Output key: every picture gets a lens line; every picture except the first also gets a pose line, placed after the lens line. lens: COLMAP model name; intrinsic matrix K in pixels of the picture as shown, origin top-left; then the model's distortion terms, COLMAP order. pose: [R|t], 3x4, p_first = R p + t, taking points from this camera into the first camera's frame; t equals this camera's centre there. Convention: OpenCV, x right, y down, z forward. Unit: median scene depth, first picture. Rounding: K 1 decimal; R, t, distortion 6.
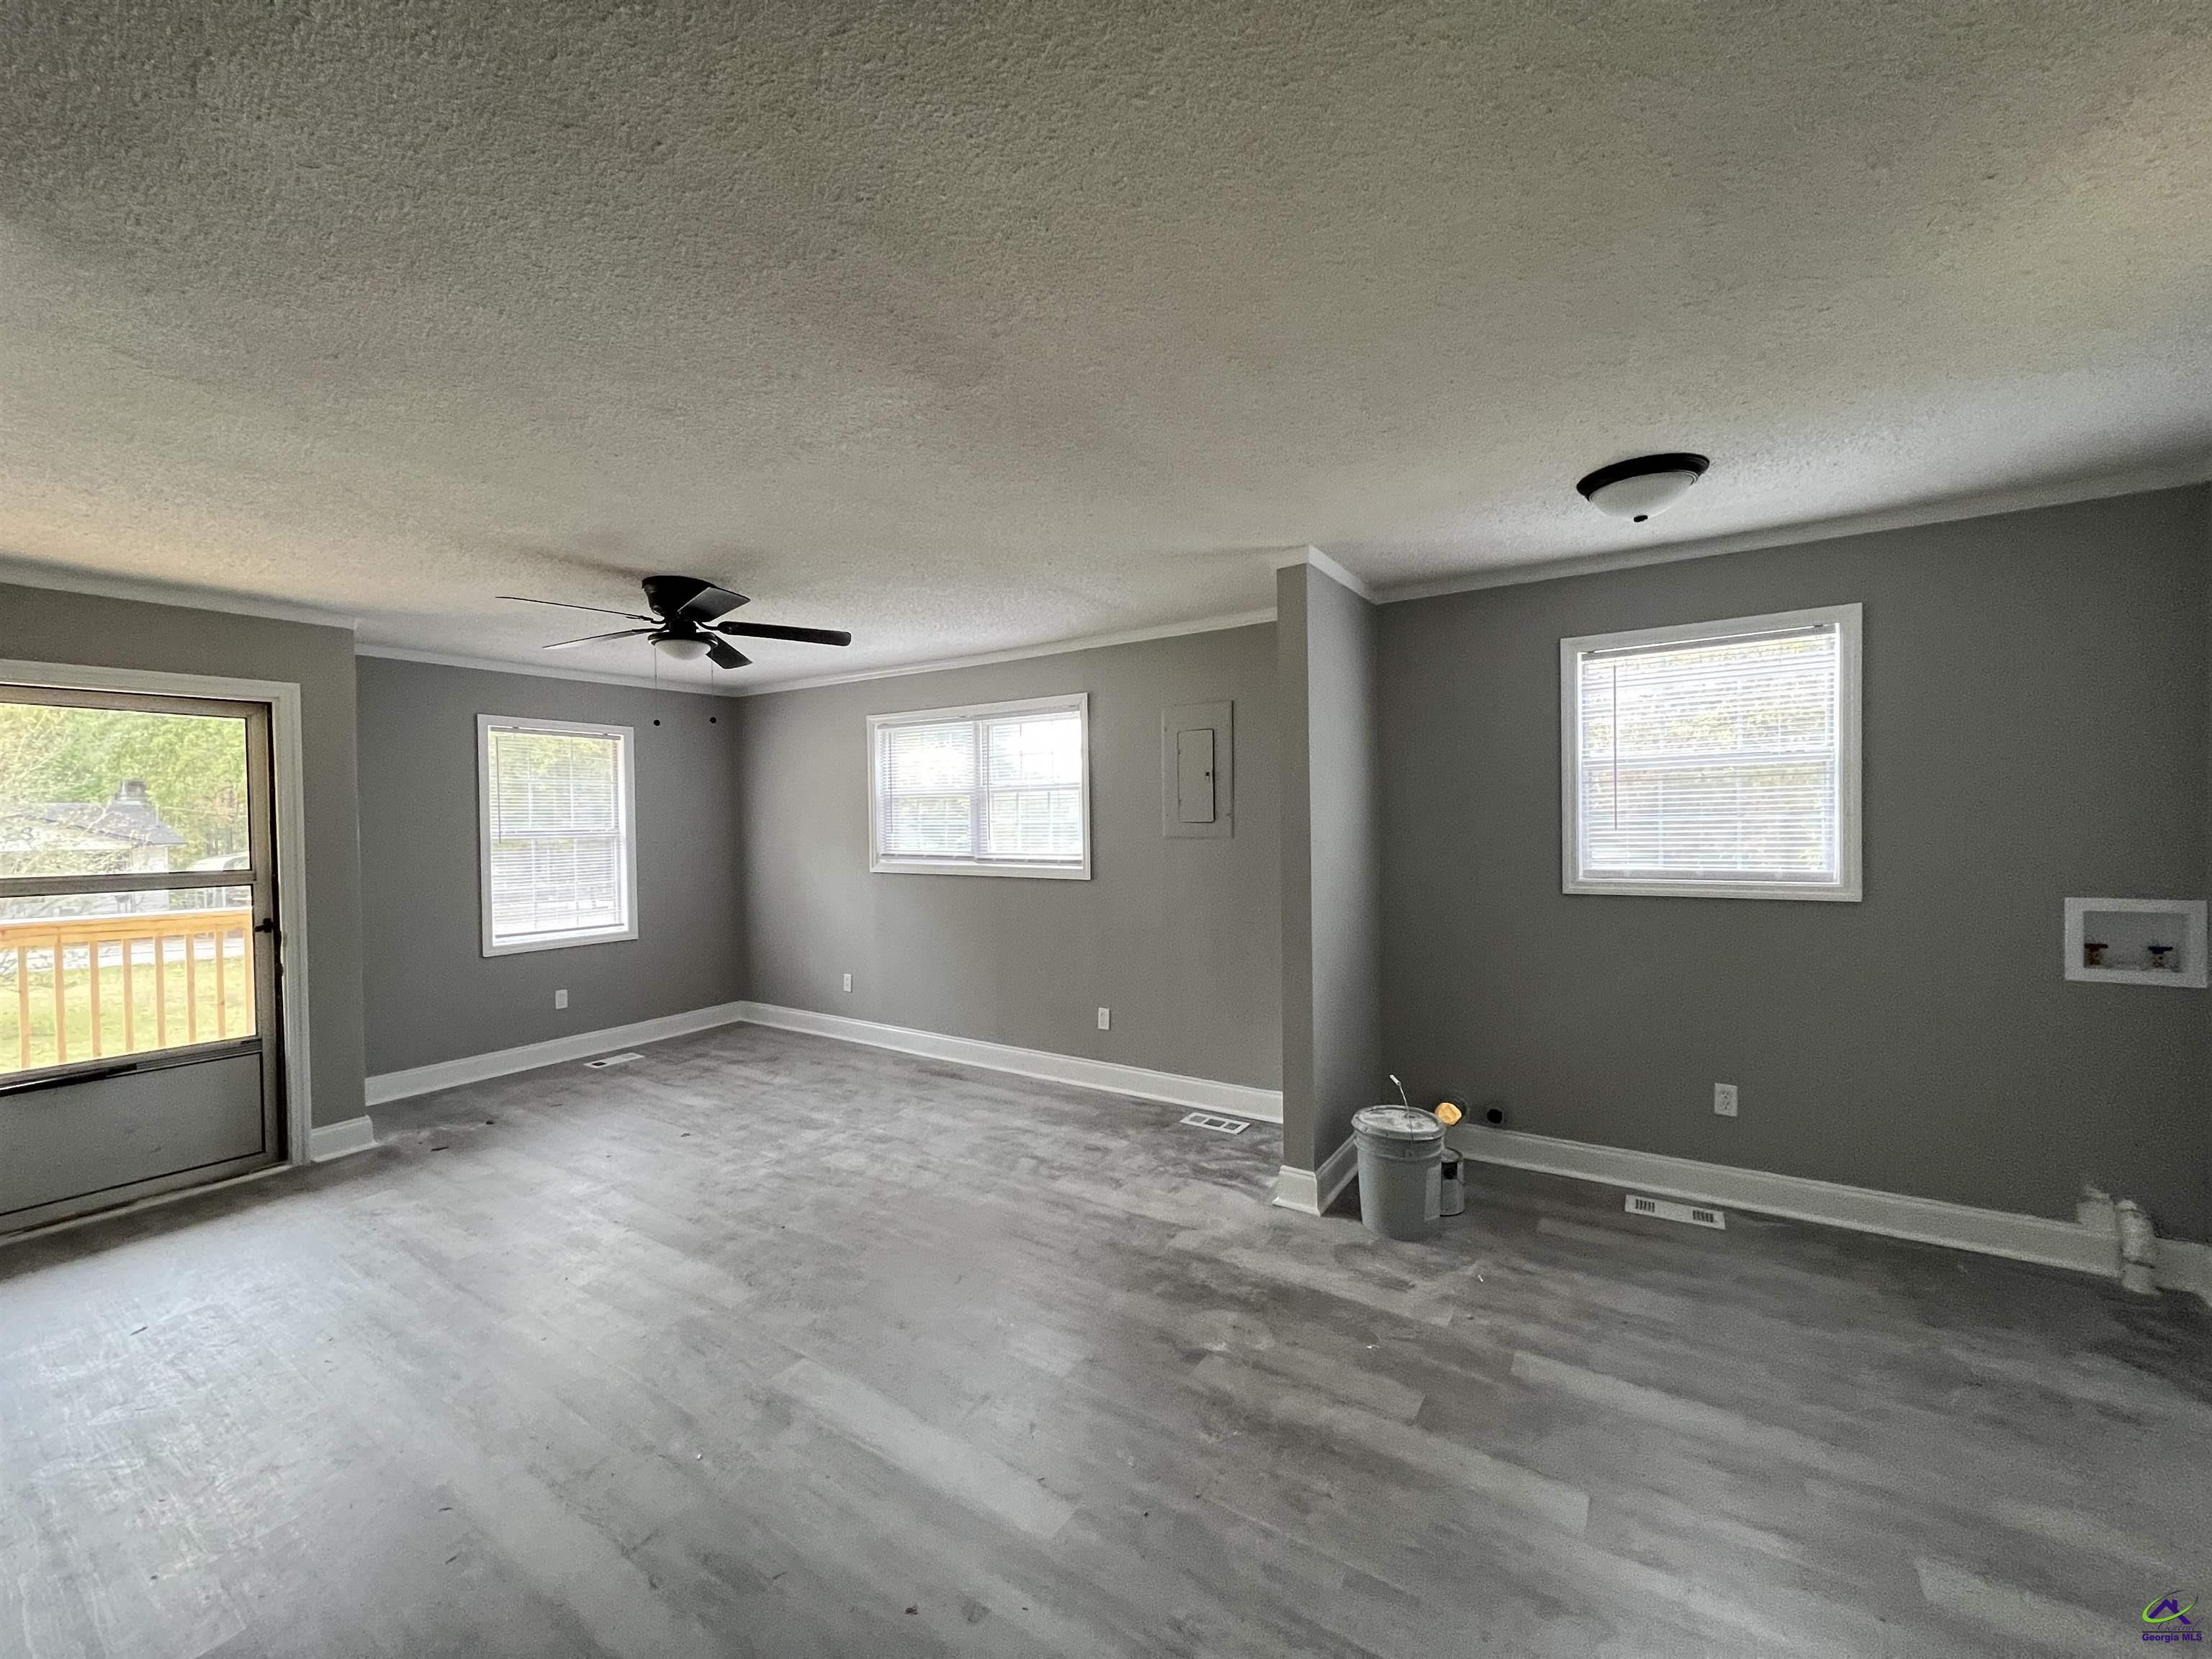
lens RADIAL K [[877.3, 0, 1106.3], [0, 877.3, 837.4], [0, 0, 1]] dist [0.000293, 0.000524]
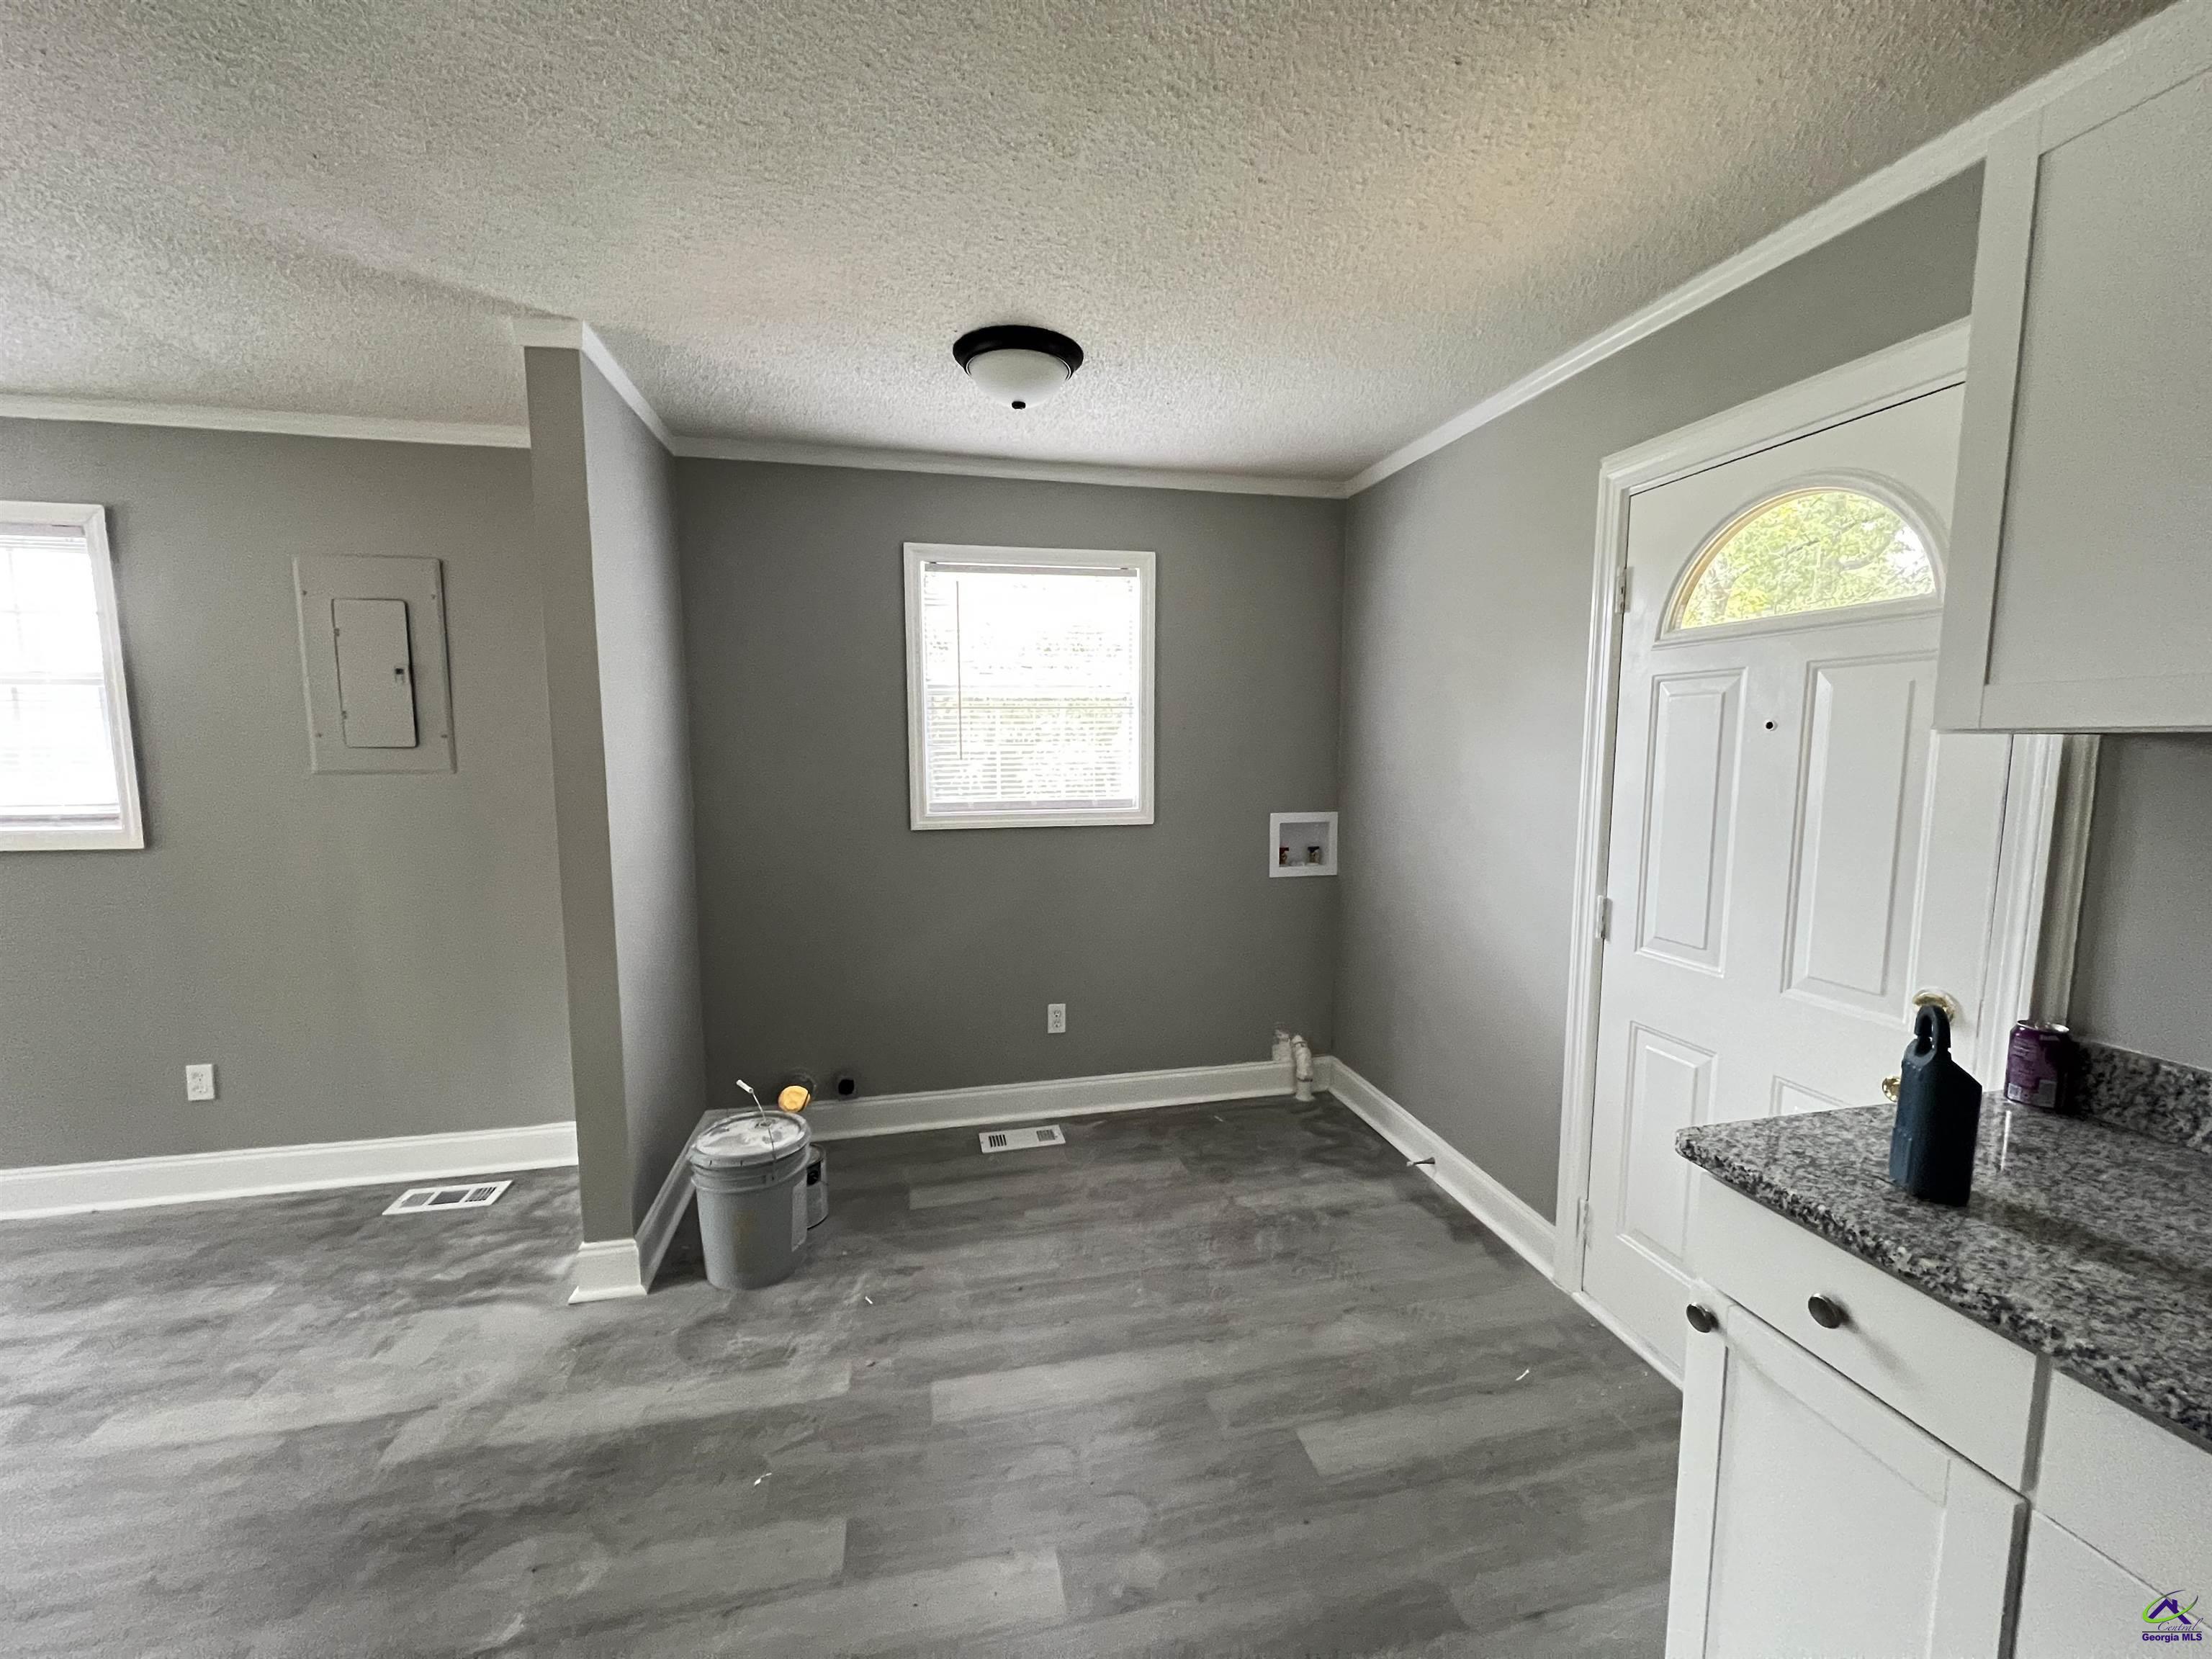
lens RADIAL K [[877.3, 0, 1108.4], [0, 877.3, 833.7], [0, 0, 1]] dist [0.000293, 0.000524]
pose [[0.694495, -0.060942, 0.716912, 0.011687], [0.005081, 0.996797, 0.079812, -0.003932], [-0.719479, -0.051786, 0.692581, 0.236181]]
